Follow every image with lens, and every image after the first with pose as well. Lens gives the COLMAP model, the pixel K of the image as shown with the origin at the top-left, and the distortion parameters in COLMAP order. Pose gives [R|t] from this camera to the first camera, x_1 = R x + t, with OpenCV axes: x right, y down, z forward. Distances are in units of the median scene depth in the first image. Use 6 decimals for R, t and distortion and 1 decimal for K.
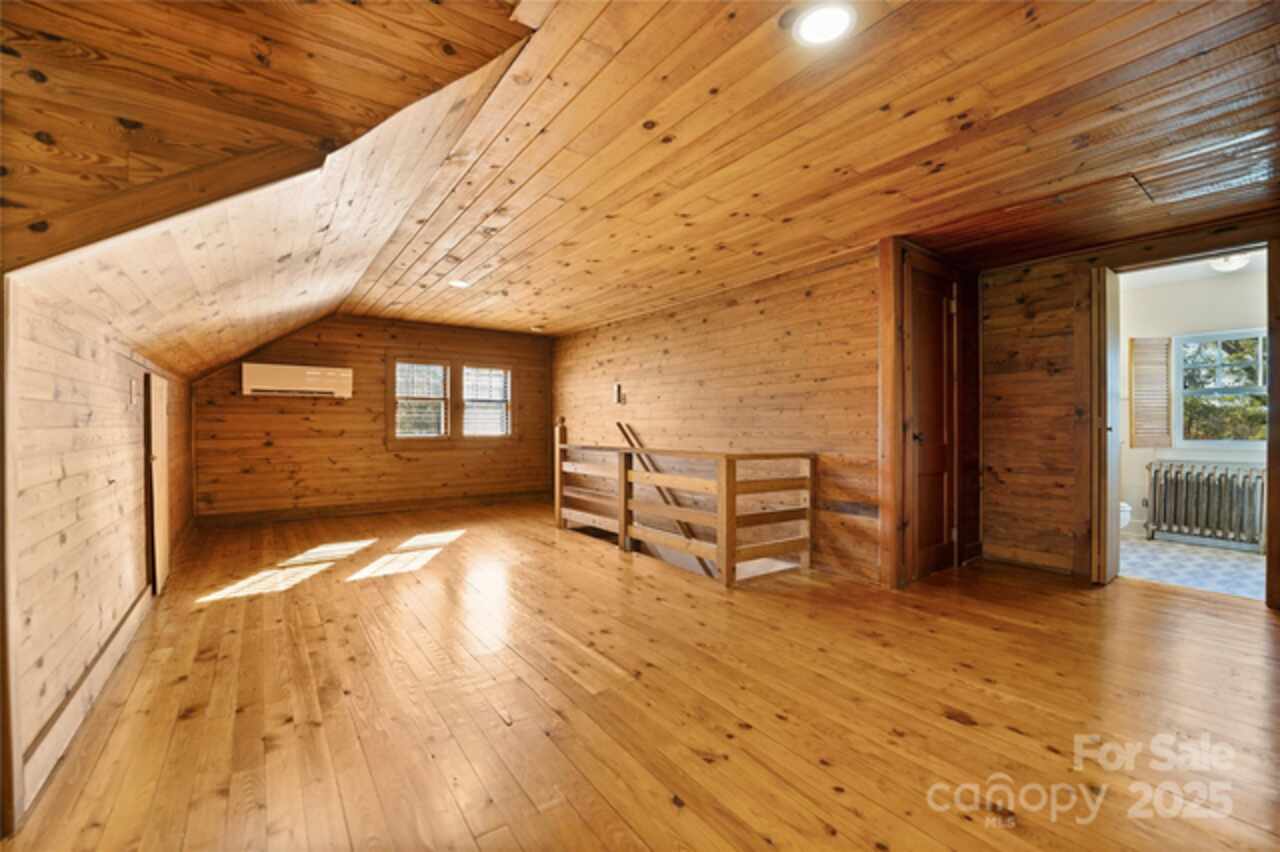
lens RADIAL K [[533.2, 0, 649.4], [0, 533.2, 431.5], [0, 0, 1]] dist [-0.010177, -0.000232]
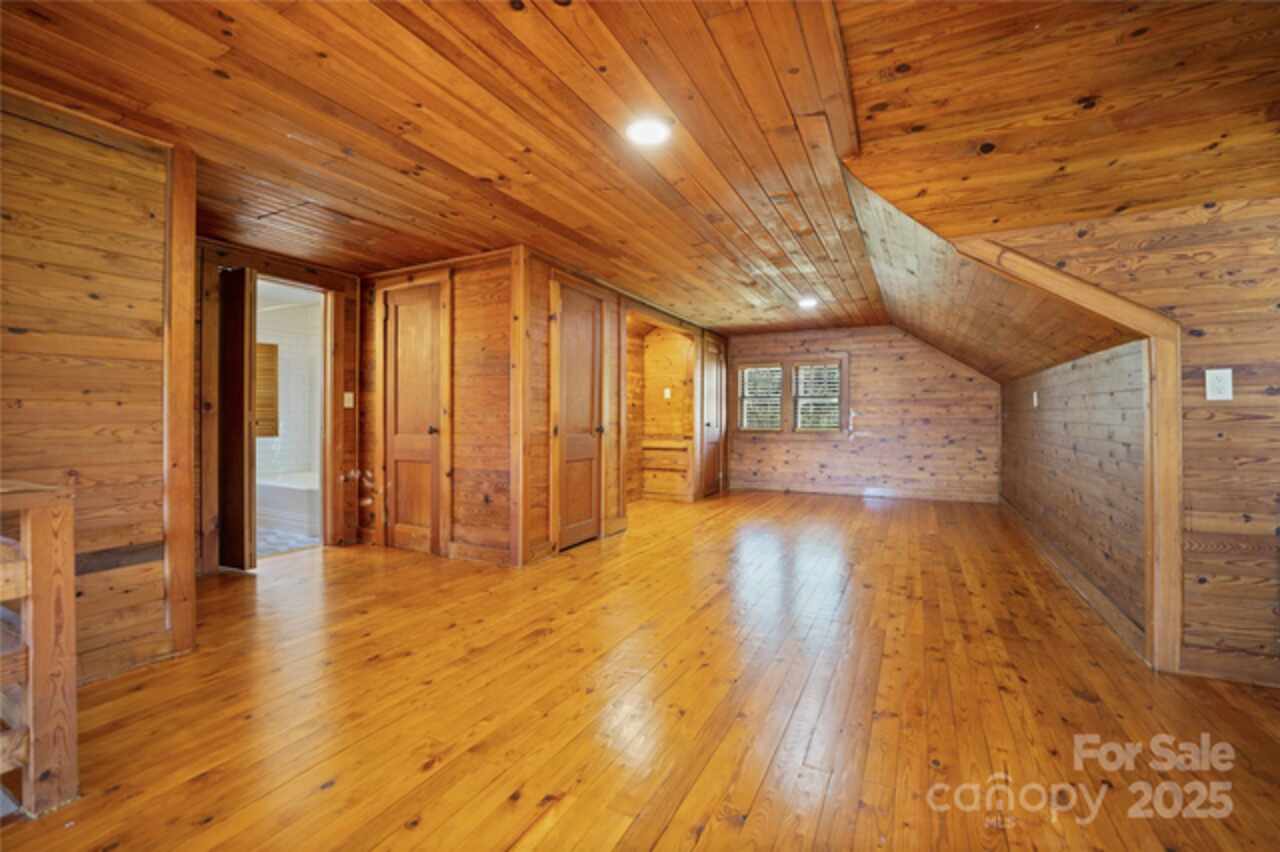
lens RADIAL K [[533.2, 0, 637.8], [0, 533.2, 418.1], [0, 0, 1]] dist [-0.010177, -0.000232]
pose [[-0.436628, 0.005490, 0.899625, -0.616813], [0.012411, 0.999923, -0.000079, -0.010214], [-0.899556, 0.011131, -0.436663, 1.108154]]
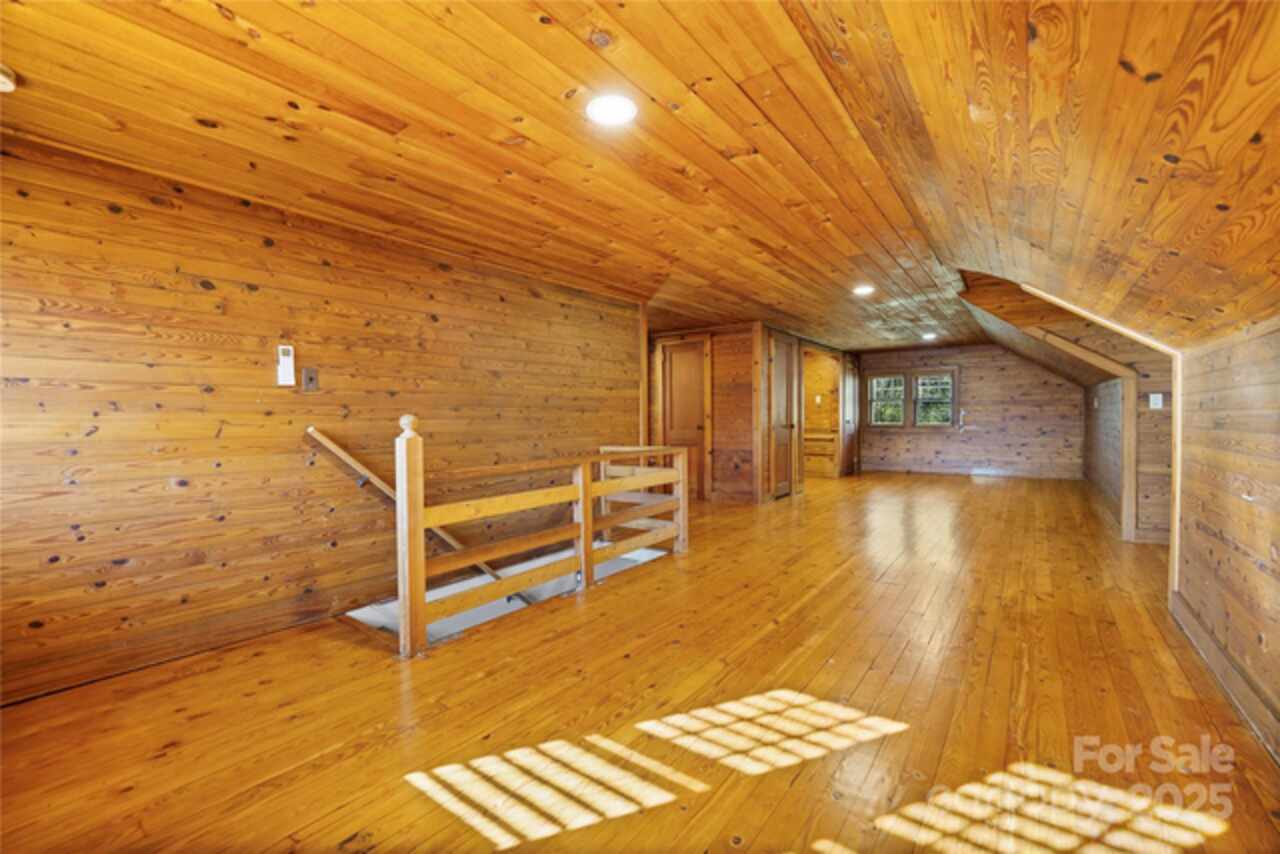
lens RADIAL K [[530.1, 0, 644.3], [0, 530.1, 427.7], [0, 0, 1]] dist [-0.012181, 0.001808]
pose [[-0.290348, -0.013102, 0.956831, -1.477859], [0.024238, 0.999485, 0.021041, -0.045058], [-0.956614, 0.029301, -0.289881, 2.069502]]
